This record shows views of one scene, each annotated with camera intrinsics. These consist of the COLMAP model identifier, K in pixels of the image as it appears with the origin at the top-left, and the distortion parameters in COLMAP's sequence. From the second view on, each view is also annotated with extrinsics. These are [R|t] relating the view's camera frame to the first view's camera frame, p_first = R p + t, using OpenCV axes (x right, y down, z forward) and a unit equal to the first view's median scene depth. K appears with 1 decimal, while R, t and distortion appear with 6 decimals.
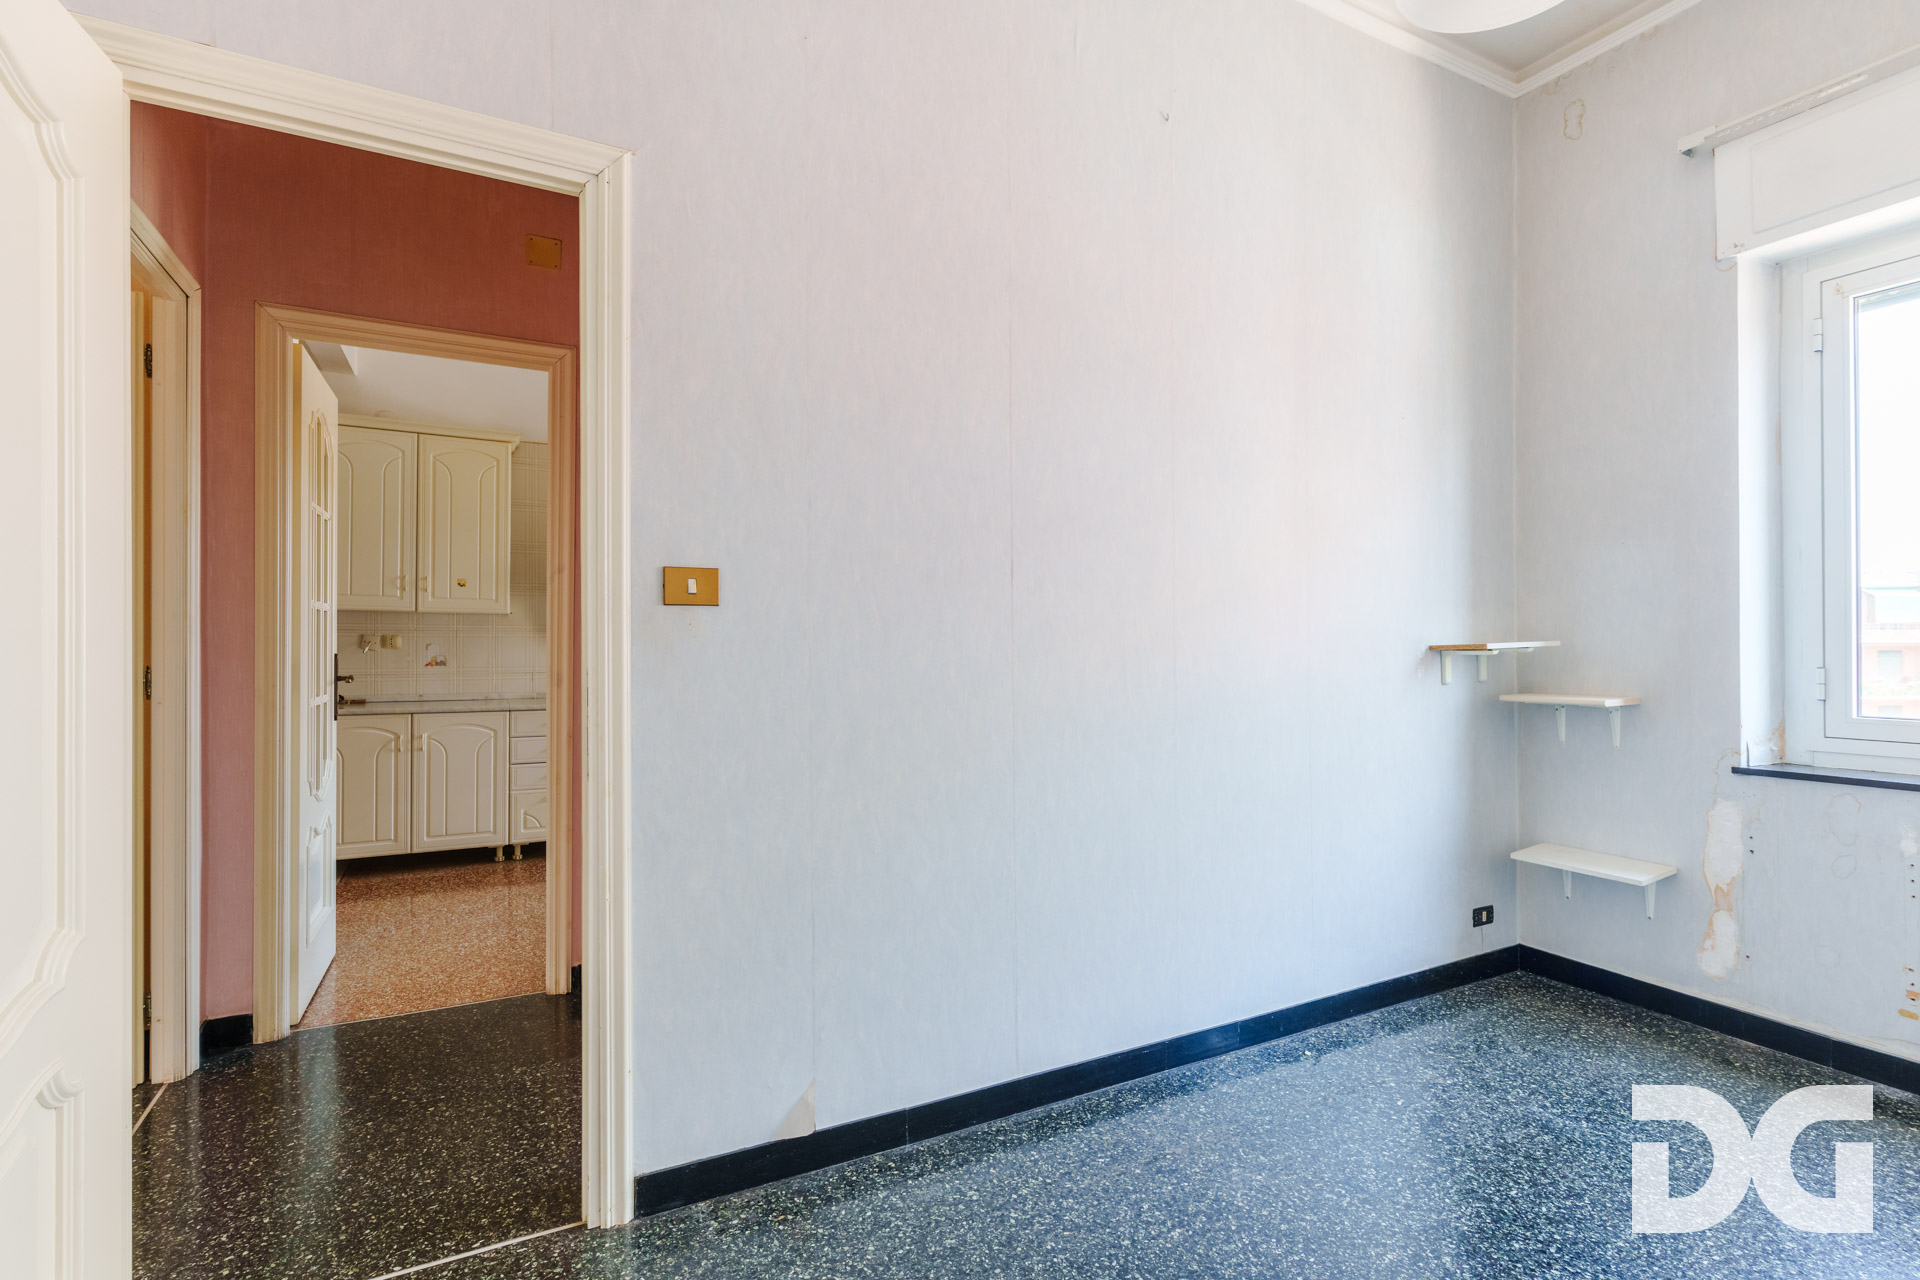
lens RADIAL K [[898.5, 0, 956.4], [0, 898.5, 650.4], [0, 0, 1]] dist [0.001736, -0.000890]
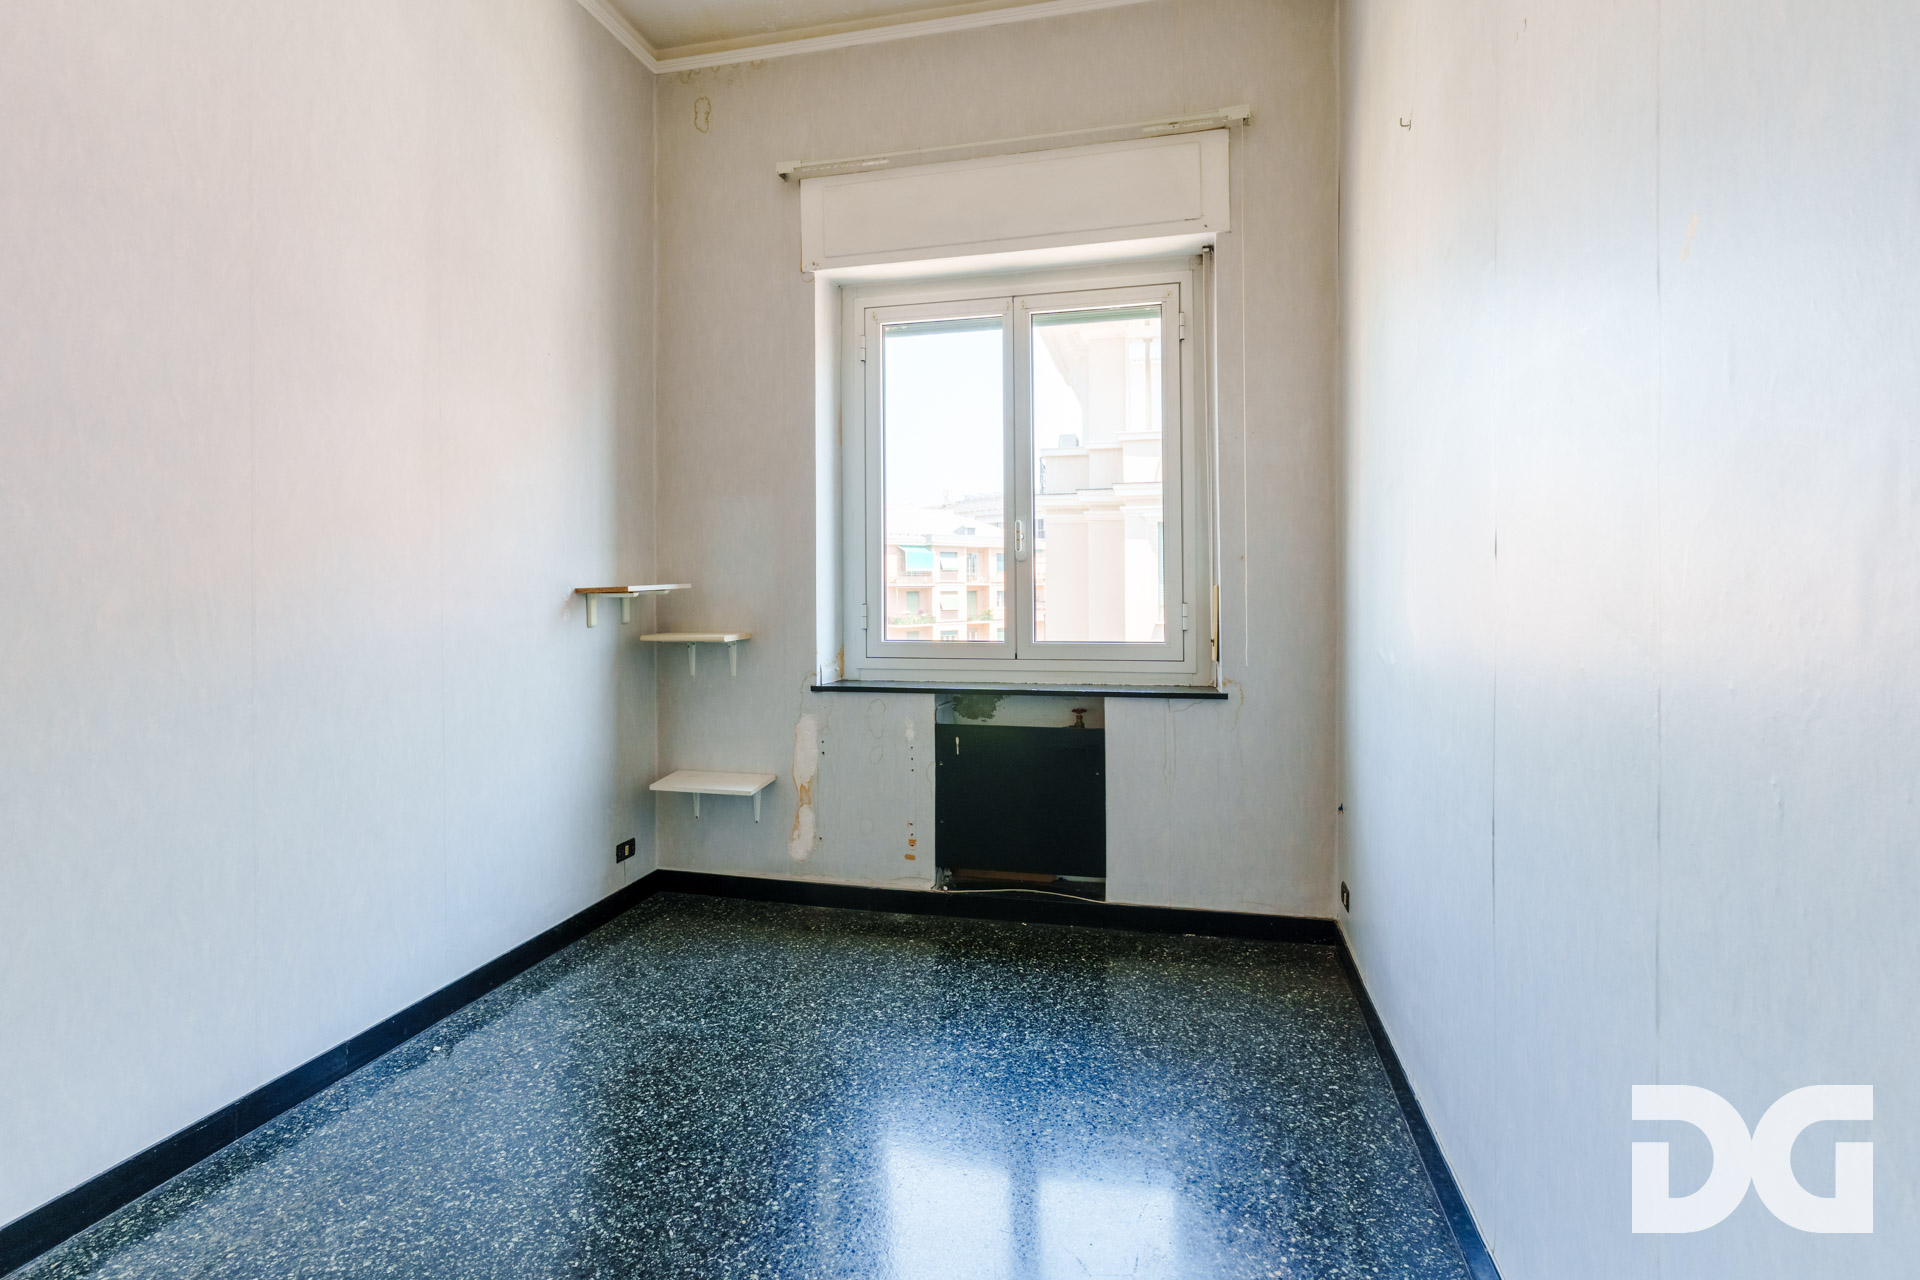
lens RADIAL K [[922.4, 0, 960.9], [0, 922.4, 601.7], [0, 0, 1]] dist [-0.001182, -0.000207]
pose [[0.663842, -0.014072, 0.747740, 0.062252], [0.009475, 0.999901, 0.010406, 0.003336], [-0.747813, 0.000177, 0.663910, 0.011584]]
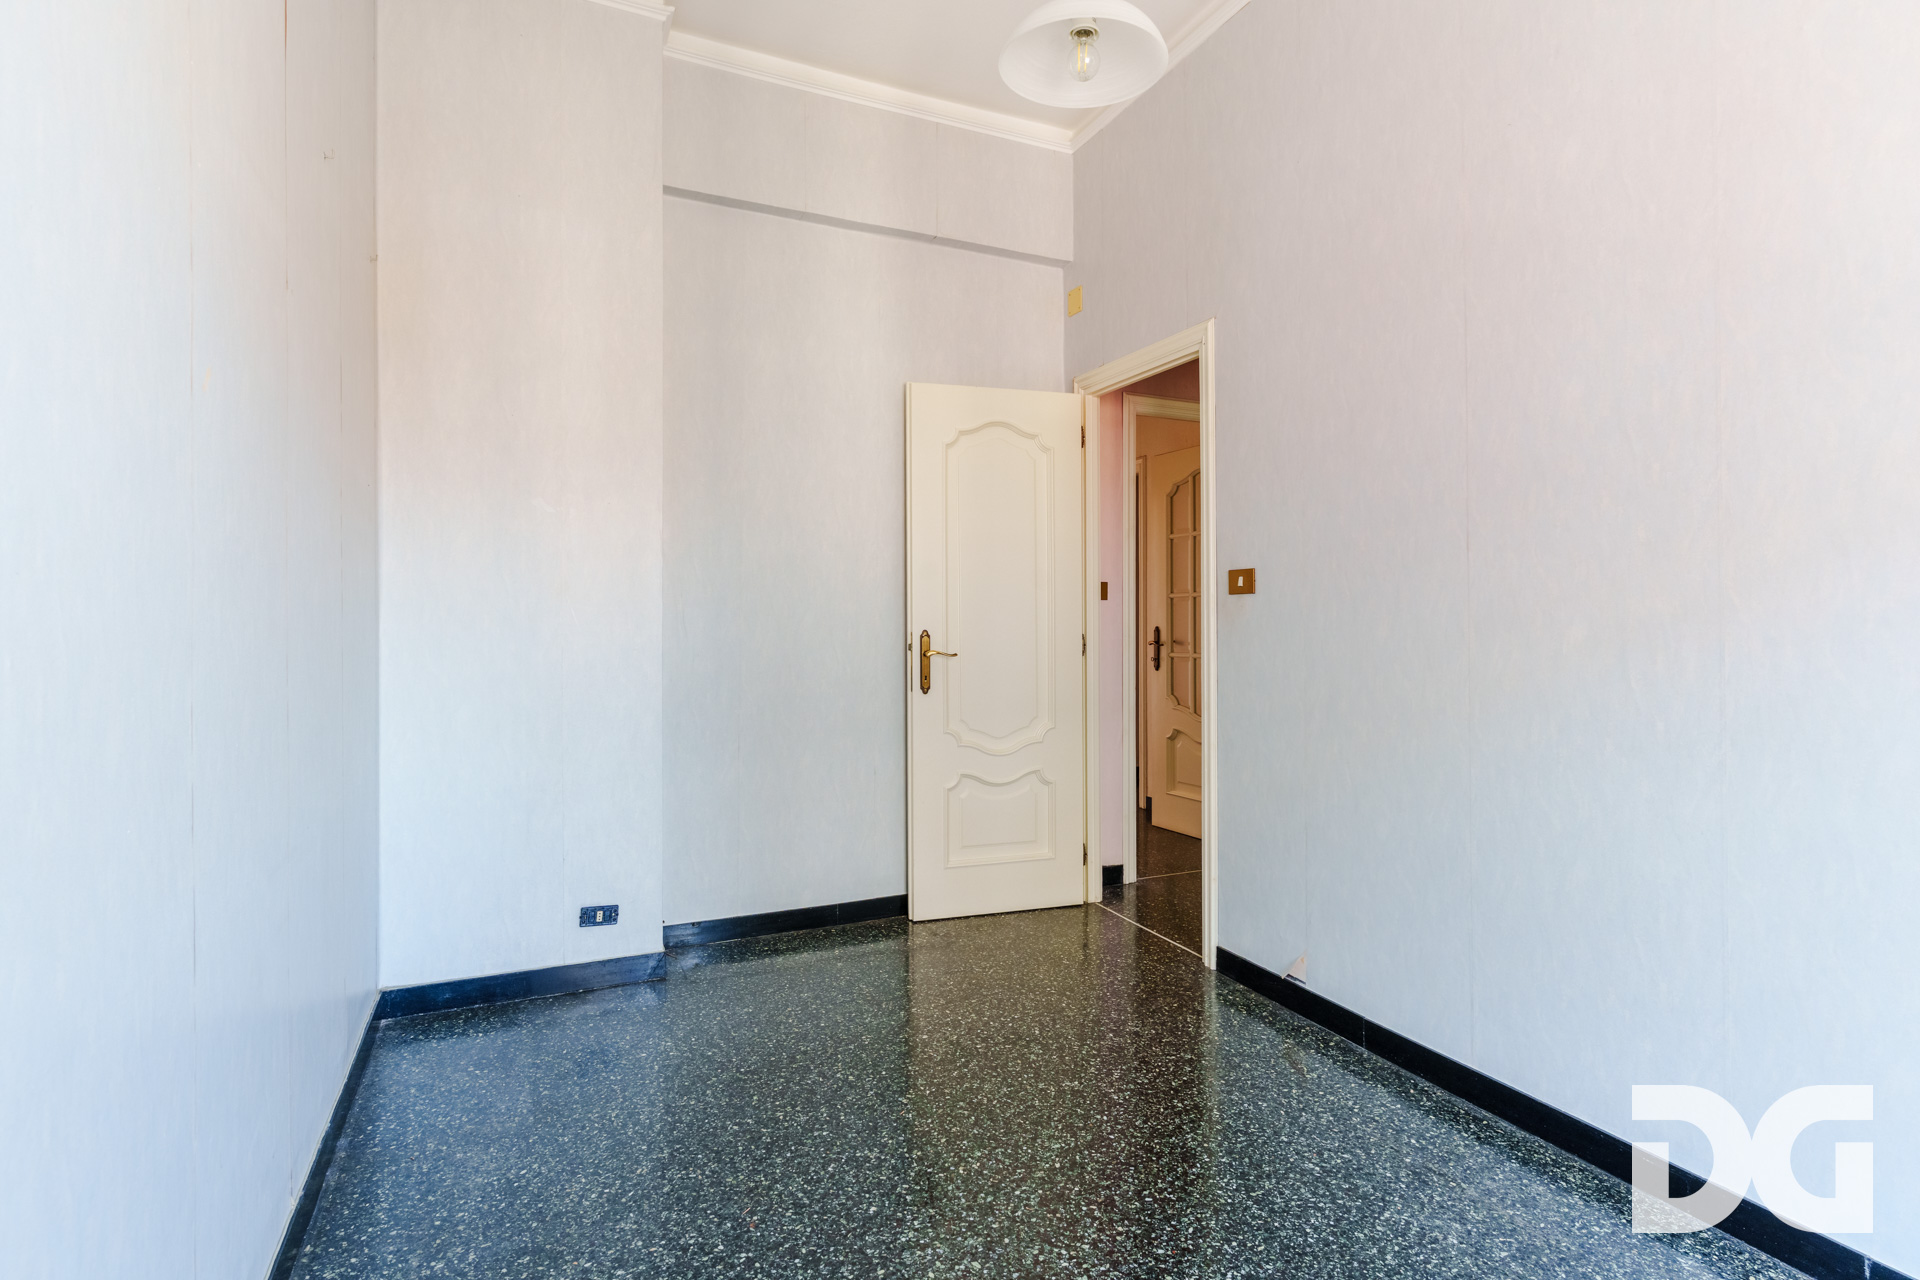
lens RADIAL K [[922.4, 0, 960.9], [0, 922.4, 601.7], [0, 0, 1]] dist [-0.001182, -0.000207]
pose [[-0.045666, -0.011882, -0.998886, 1.043096], [0.006671, 0.999903, -0.012199, -0.016326], [0.998935, -0.007221, -0.045582, 0.478044]]
